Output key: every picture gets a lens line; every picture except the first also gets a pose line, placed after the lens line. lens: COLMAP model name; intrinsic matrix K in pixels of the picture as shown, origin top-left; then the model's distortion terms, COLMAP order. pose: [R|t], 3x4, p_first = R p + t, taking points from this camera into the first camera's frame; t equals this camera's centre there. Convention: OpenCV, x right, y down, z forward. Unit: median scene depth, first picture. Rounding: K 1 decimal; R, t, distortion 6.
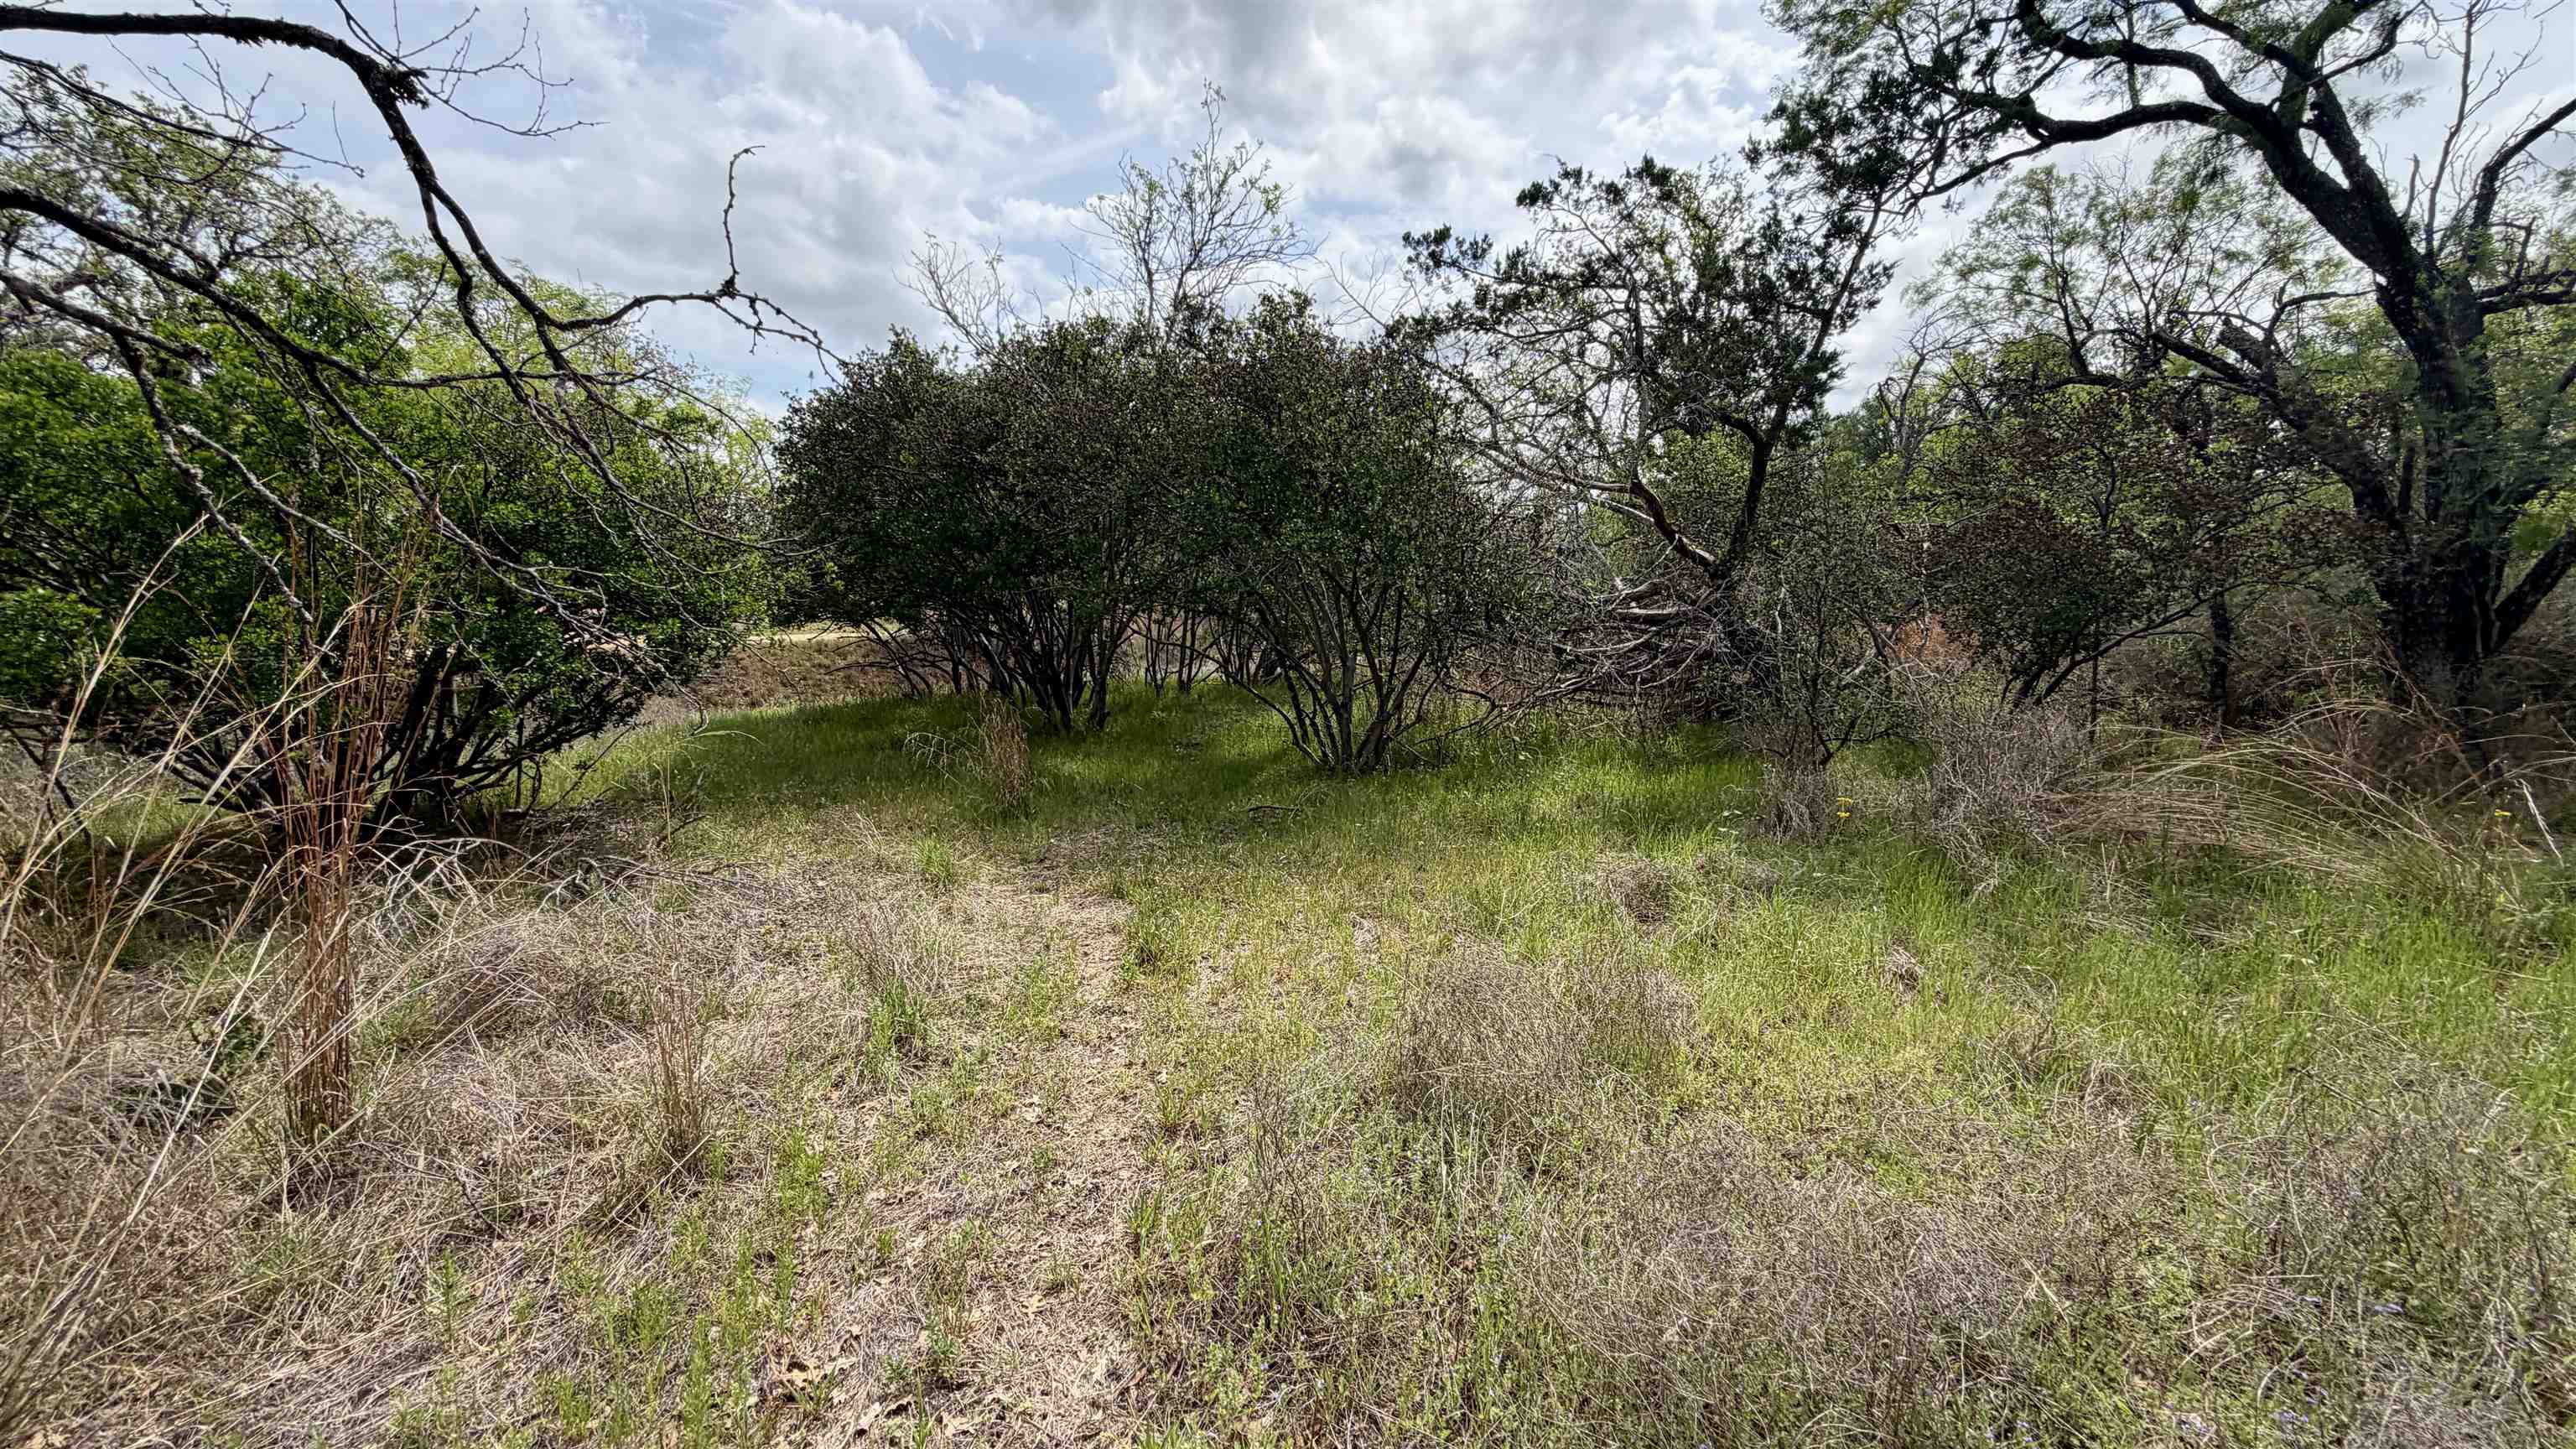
lens RADIAL K [[1031.1, 0, 1281.9], [0, 1031.1, 716.8], [0, 0, 1]] dist [-0.001747, 0.002090]
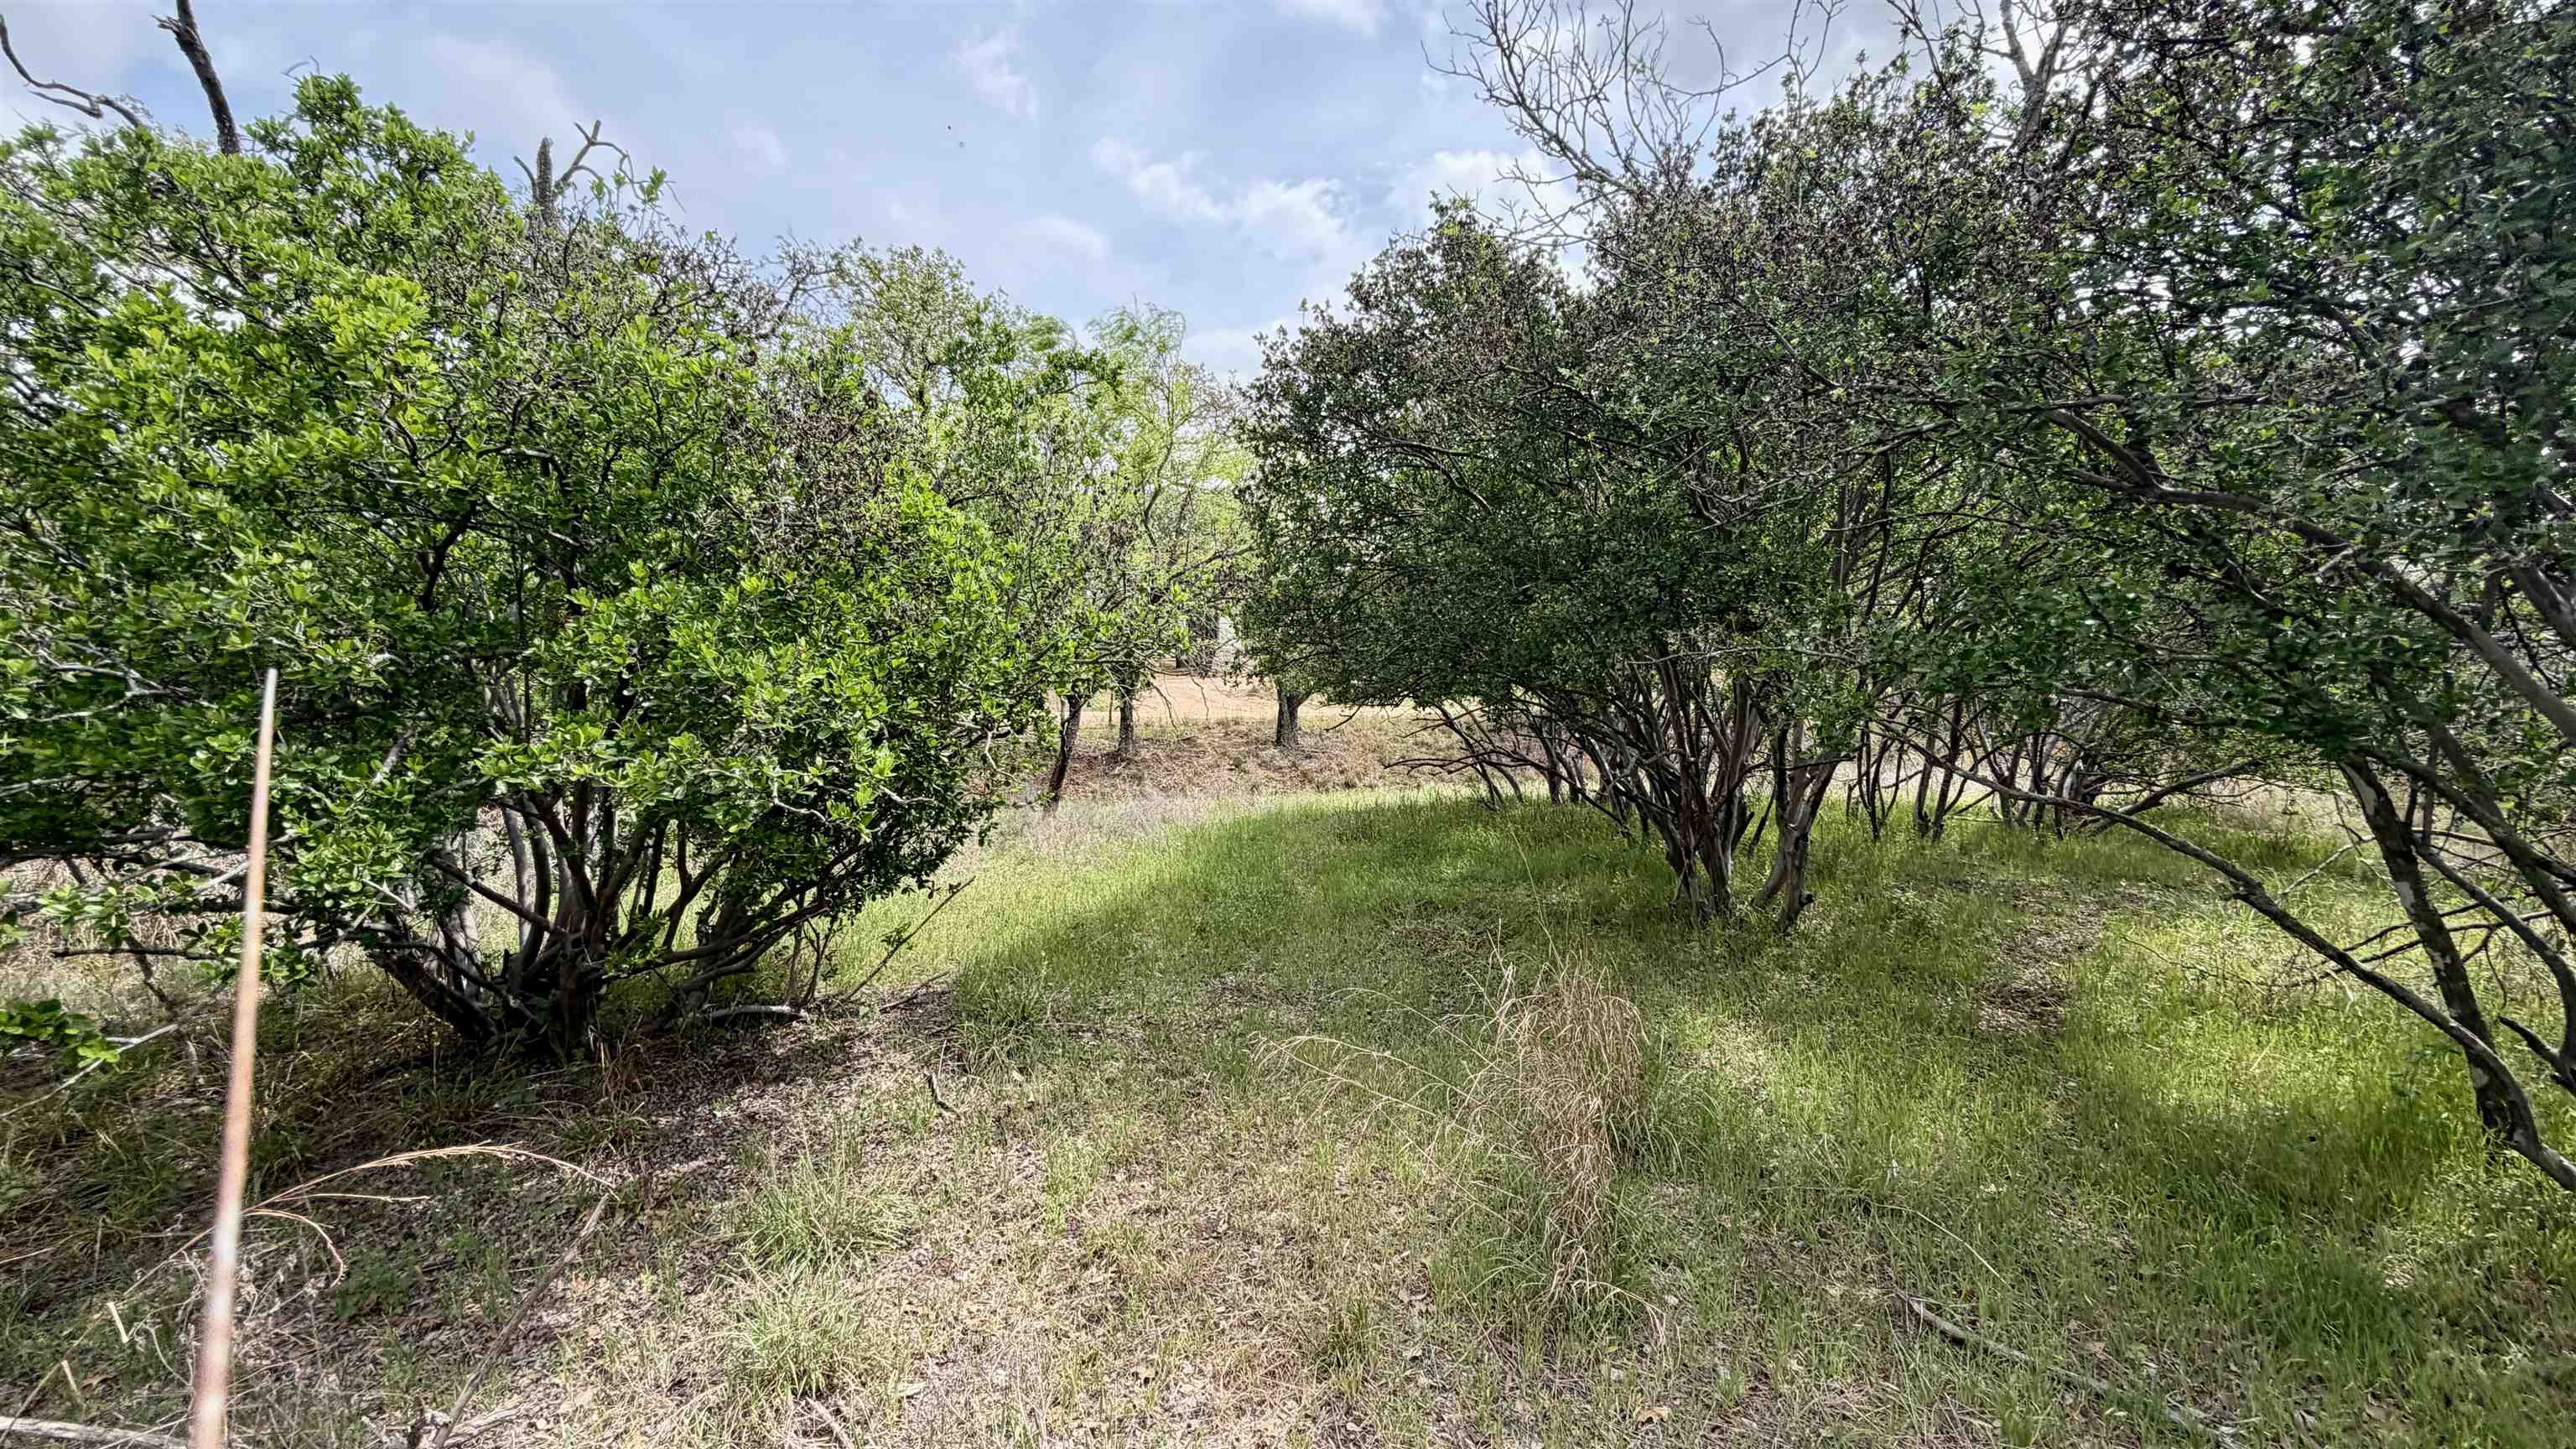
lens RADIAL K [[1031.1, 0, 1281.9], [0, 1031.1, 716.8], [0, 0, 1]] dist [-0.001747, 0.002090]
pose [[0.824805, 0.052307, -0.562992, -0.127445], [-0.084403, 0.995945, -0.031123, -0.073891], [0.559081, 0.073189, 0.825876, 0.529357]]
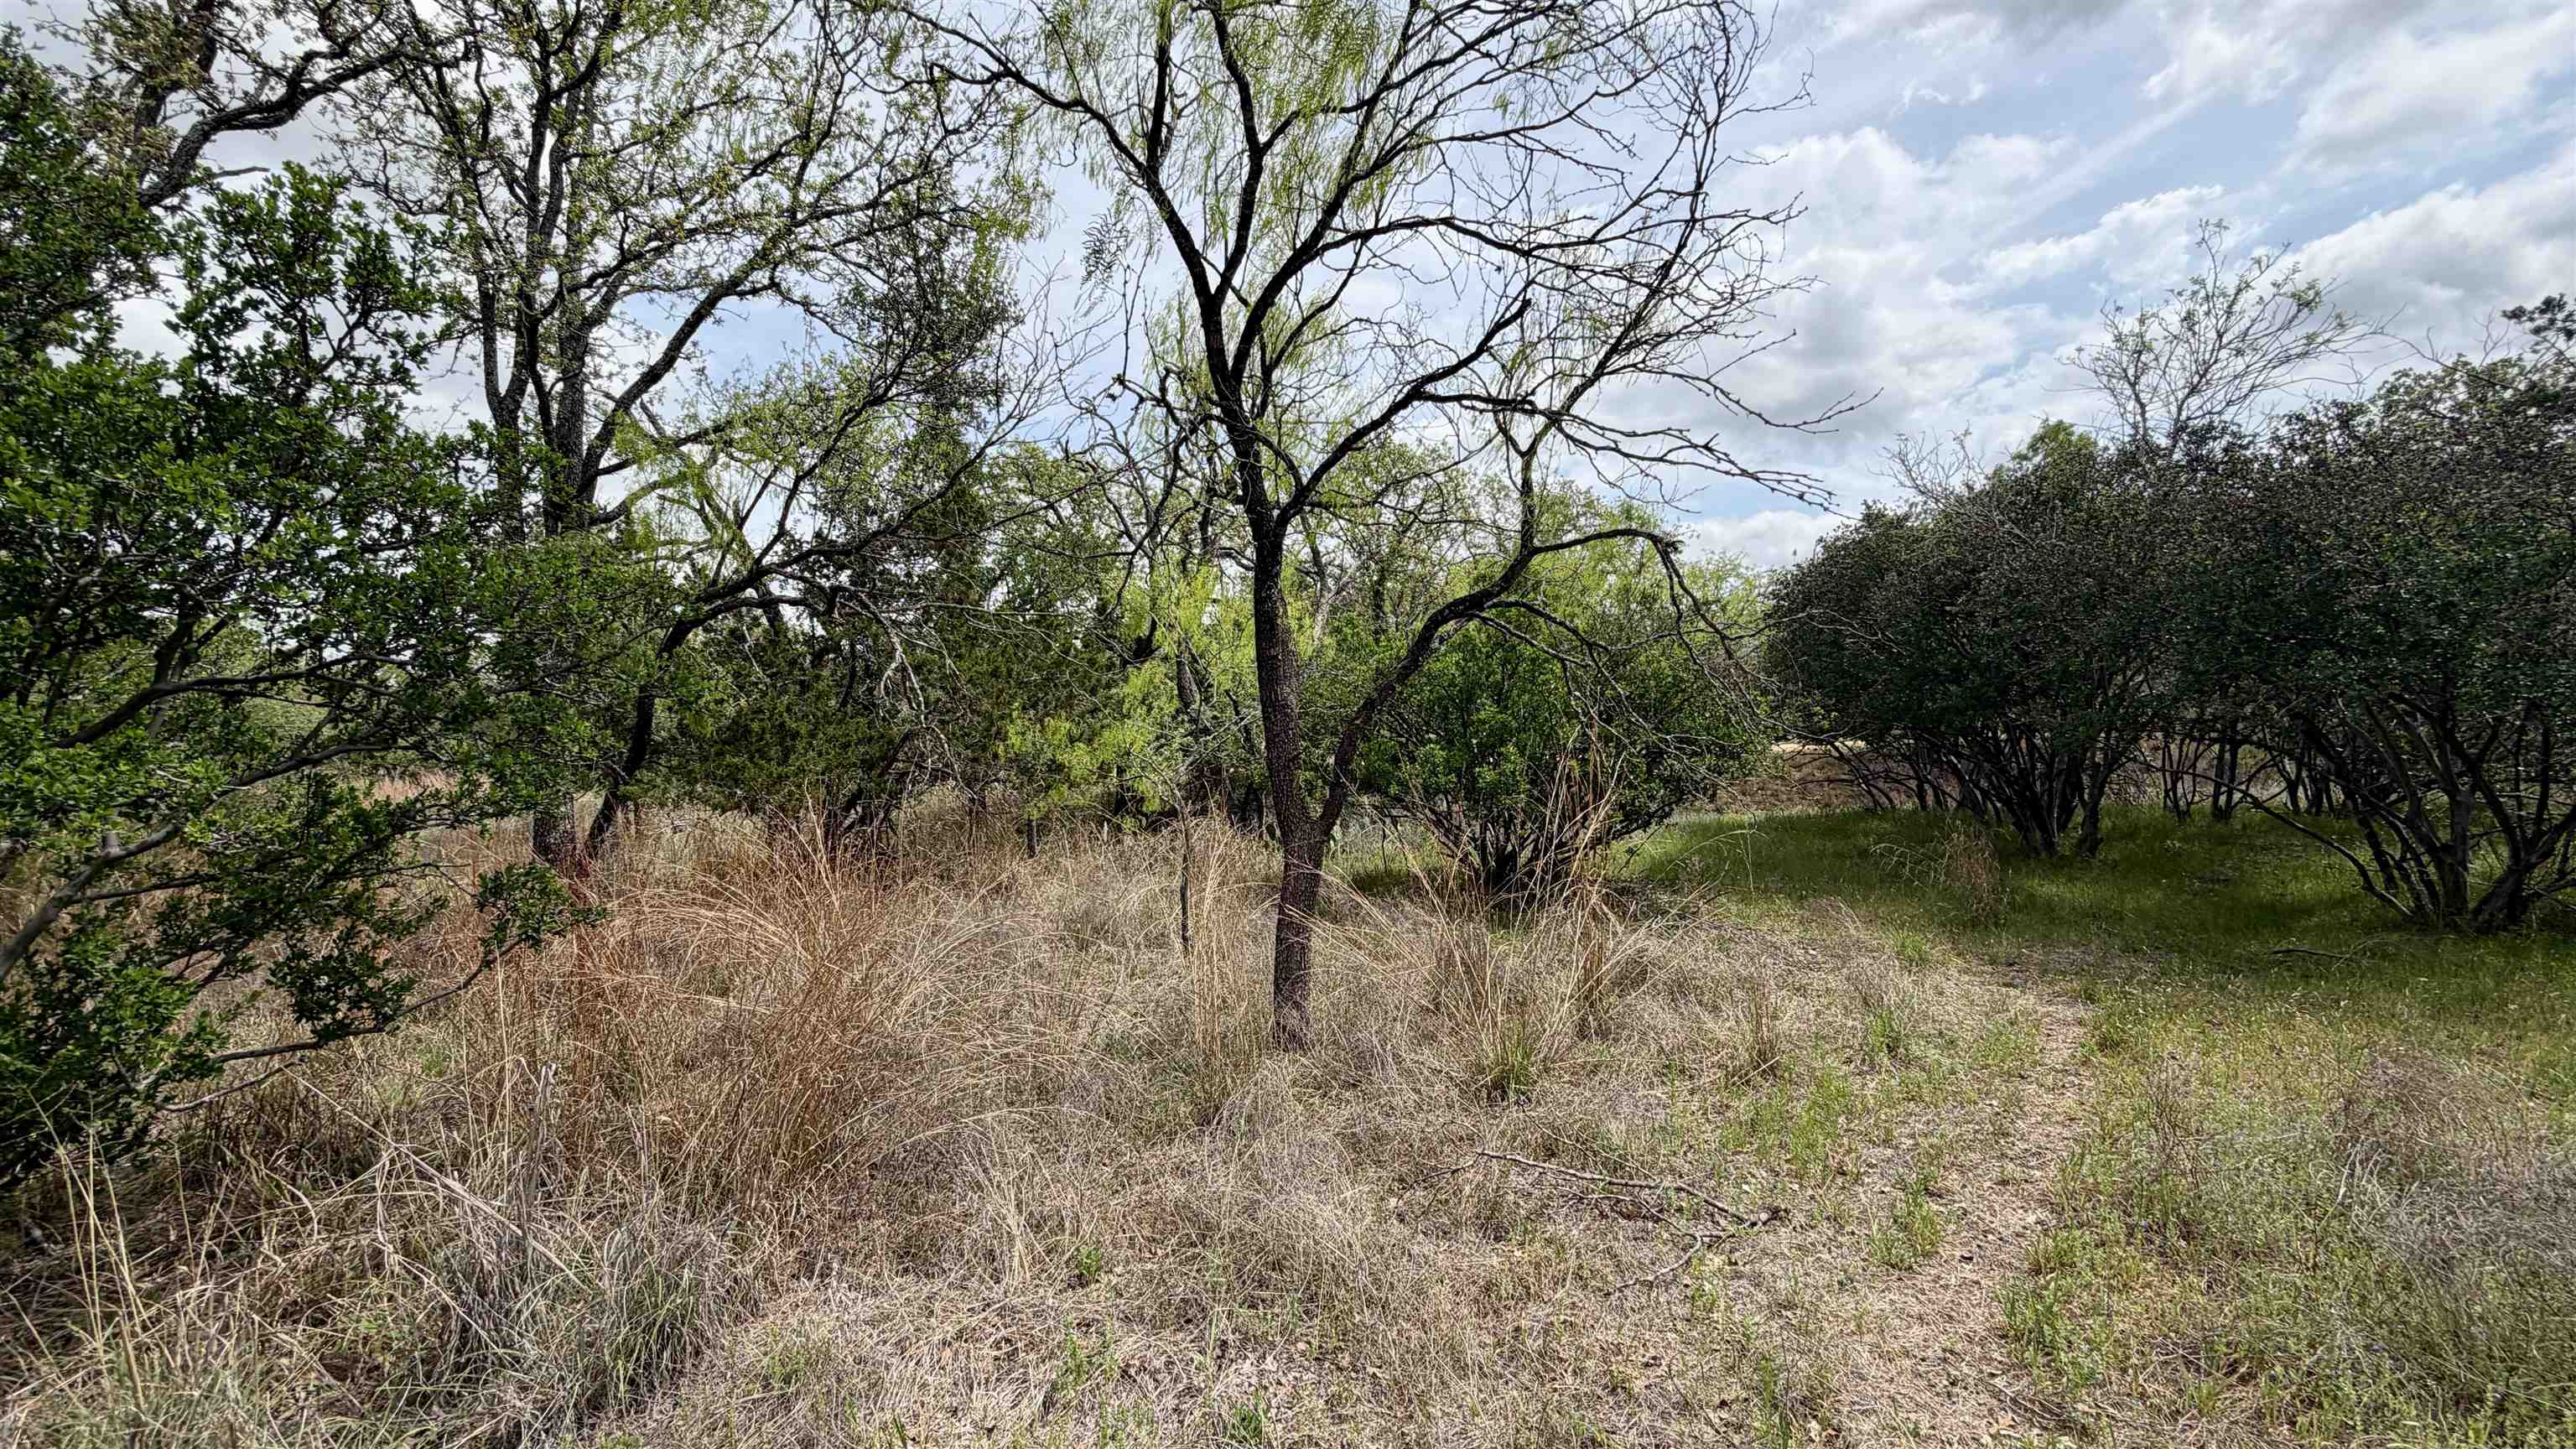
lens RADIAL K [[1031.1, 0, 1281.9], [0, 1031.1, 716.8], [0, 0, 1]] dist [-0.001747, 0.002090]
pose [[0.654711, -0.024228, -0.755491, 0.076782], [-0.054622, 0.995357, -0.079256, 0.001003], [0.753903, 0.093156, 0.650348, -0.269484]]
